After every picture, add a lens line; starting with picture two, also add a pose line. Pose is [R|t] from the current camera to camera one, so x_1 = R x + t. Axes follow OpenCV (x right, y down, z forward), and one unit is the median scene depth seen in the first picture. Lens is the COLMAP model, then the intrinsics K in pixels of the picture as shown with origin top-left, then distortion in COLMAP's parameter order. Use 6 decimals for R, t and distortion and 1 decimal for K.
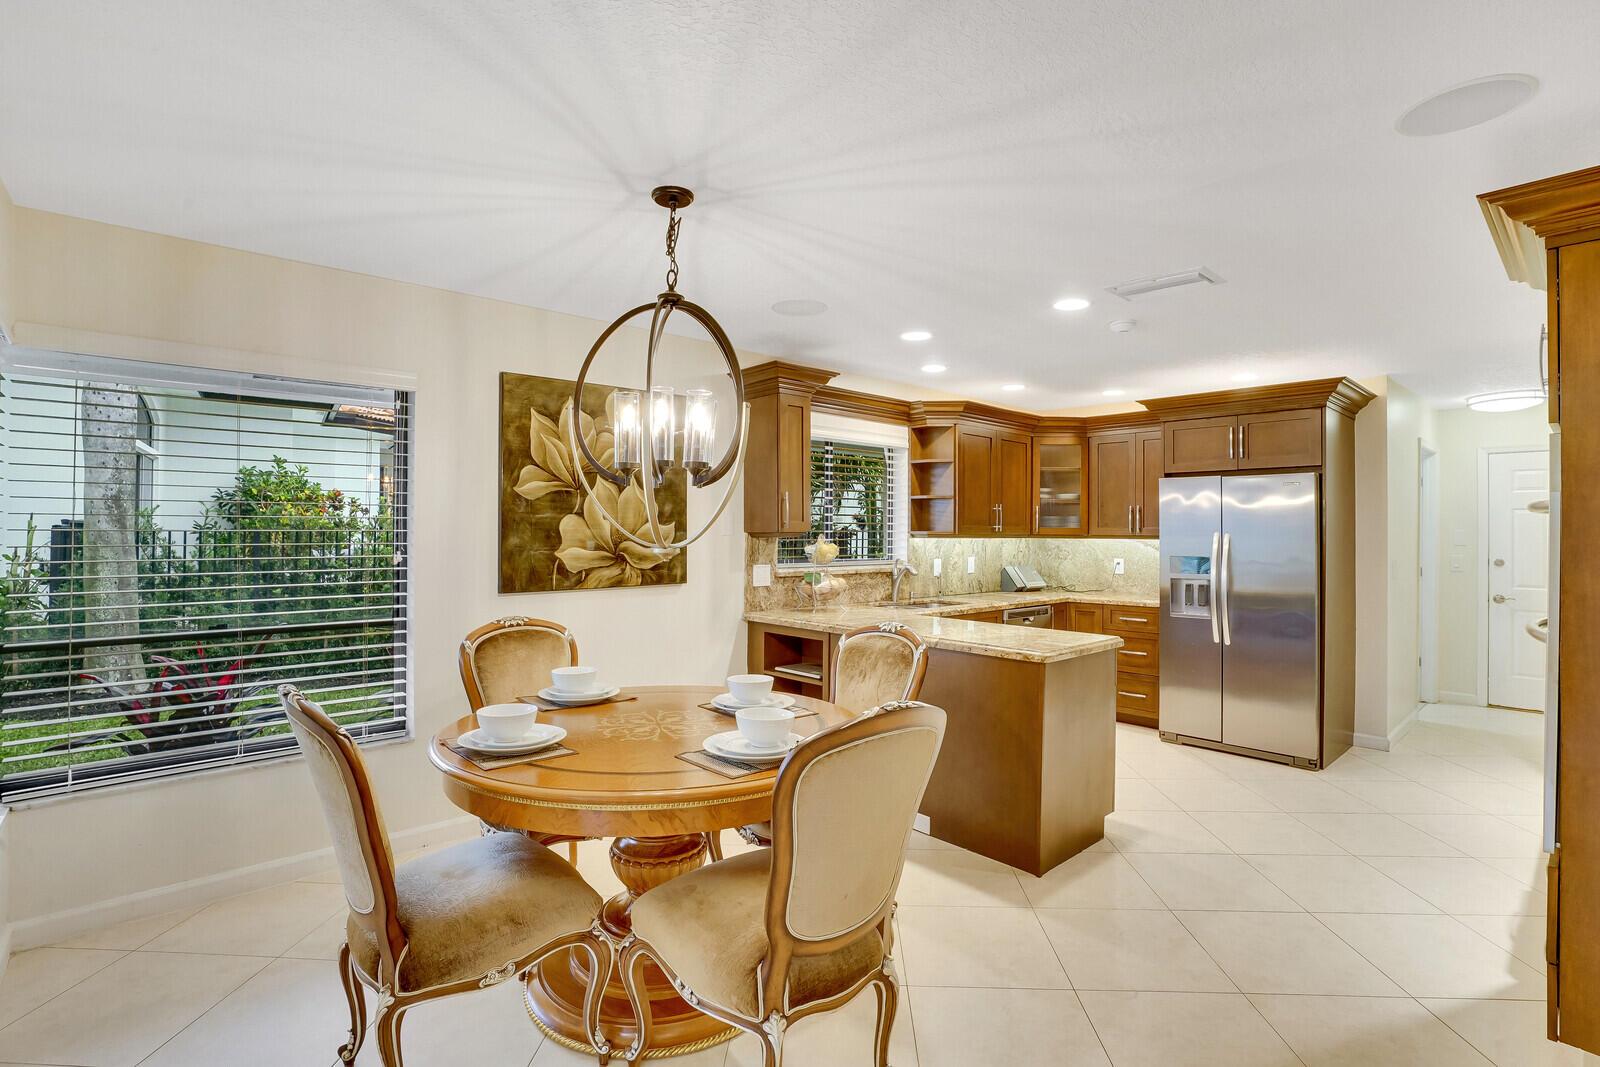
lens RADIAL K [[766.2, 0, 786.1], [0, 766.2, 528.0], [0, 0, 1]] dist [-0.055538, 0.017906]
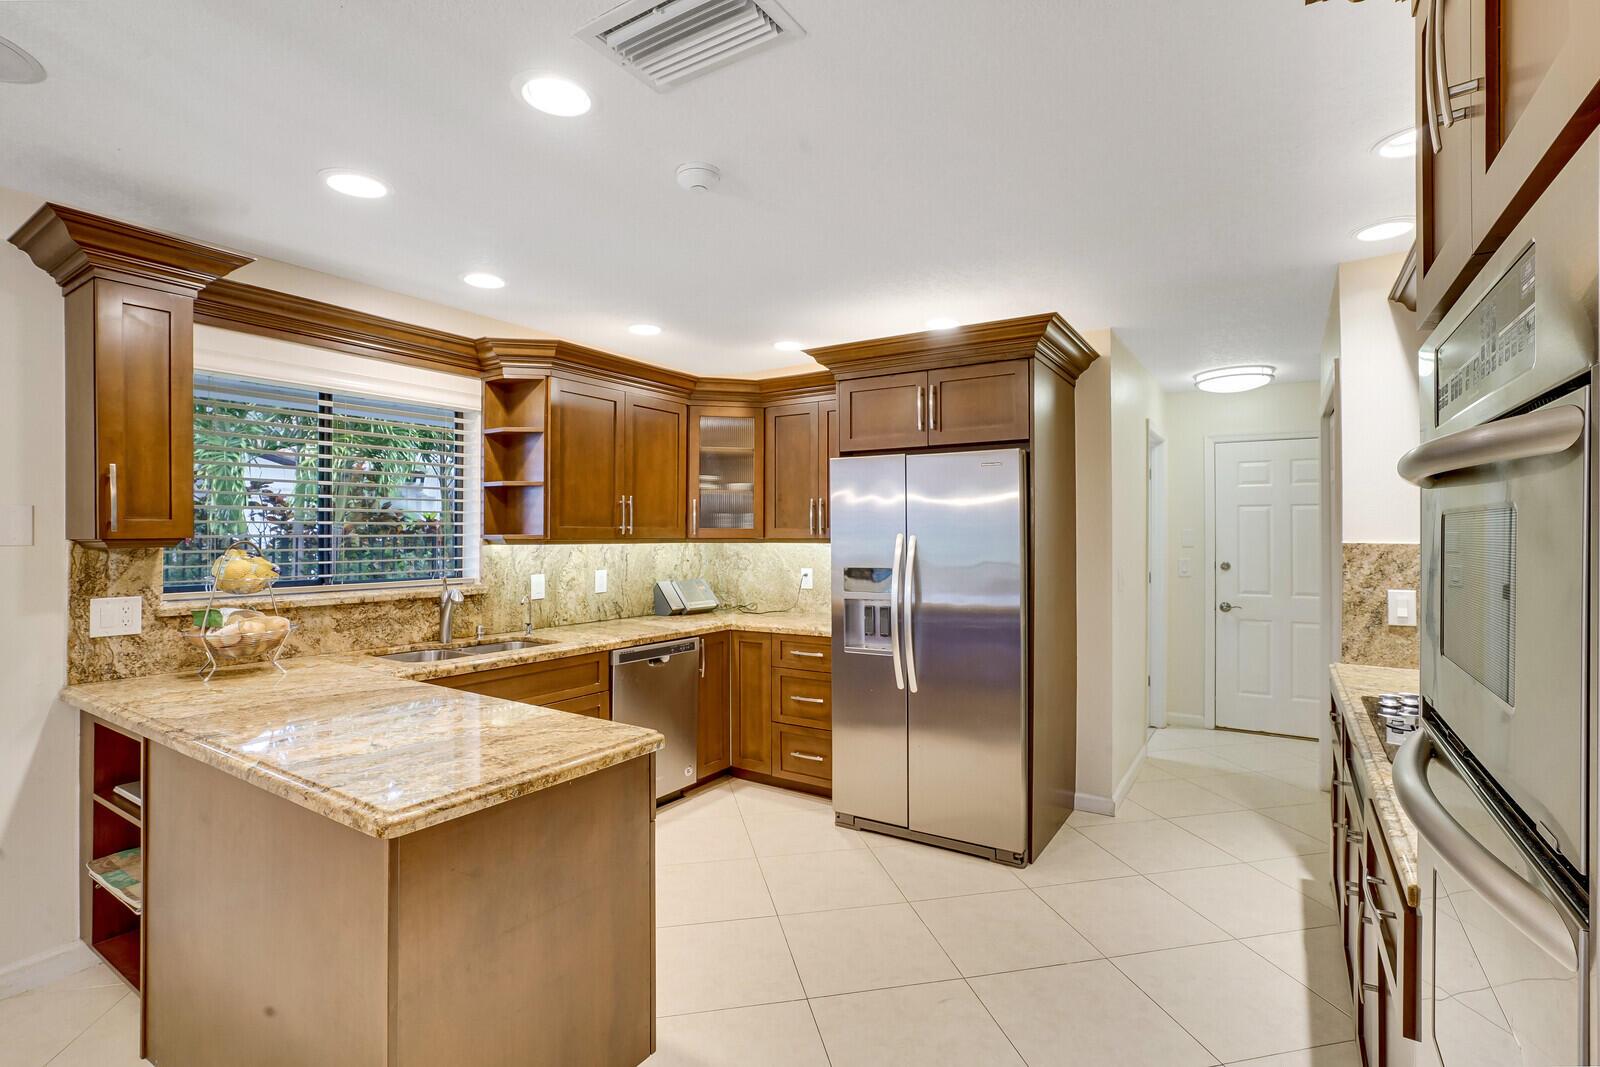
lens RADIAL K [[740.7, 0, 800.0], [0, 740.7, 533.5], [0, 0, 1]] dist [-0.063351, 0.025611]
pose [[0.965967, -0.006249, 0.258590, 0.267709], [0.005251, 0.999976, 0.004549, 0.001566], [-0.258612, -0.003036, 0.965977, 0.313456]]
